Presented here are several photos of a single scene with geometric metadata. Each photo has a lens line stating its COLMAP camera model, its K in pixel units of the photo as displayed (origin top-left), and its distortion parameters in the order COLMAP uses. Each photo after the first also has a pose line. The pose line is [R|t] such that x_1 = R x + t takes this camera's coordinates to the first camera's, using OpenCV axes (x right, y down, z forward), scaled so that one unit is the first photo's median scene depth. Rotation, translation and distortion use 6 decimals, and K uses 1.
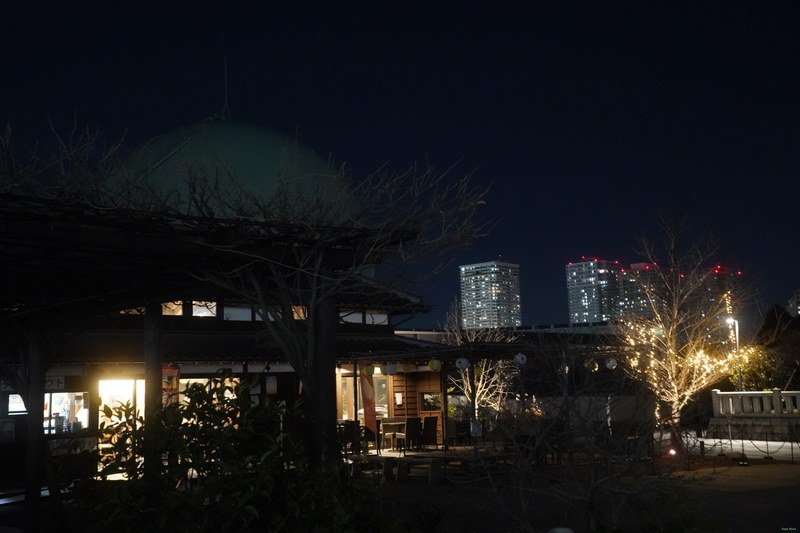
lens RADIAL K [[1117.8, 0, 400.0], [0, 1117.8, 266.5], [0, 0, 1]] dist [0.254780, 0.016746]
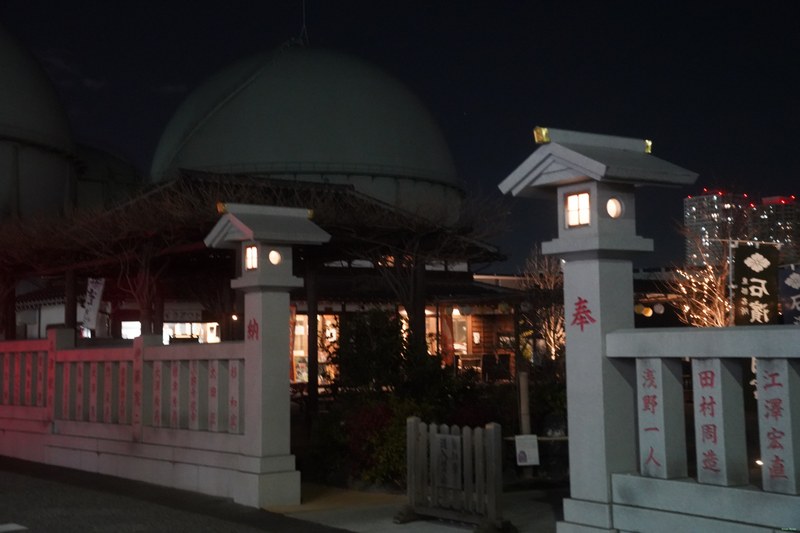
lens RADIAL K [[1261.0, 0, 400.0], [0, 1261.0, 266.5], [0, 0, 1]] dist [0.320604, 0.023265]
pose [[0.997399, 0.014520, -0.070594, 0.011130], [-0.010726, 0.998492, 0.053837, -0.020320], [0.071269, -0.052940, 0.996051, -0.259631]]
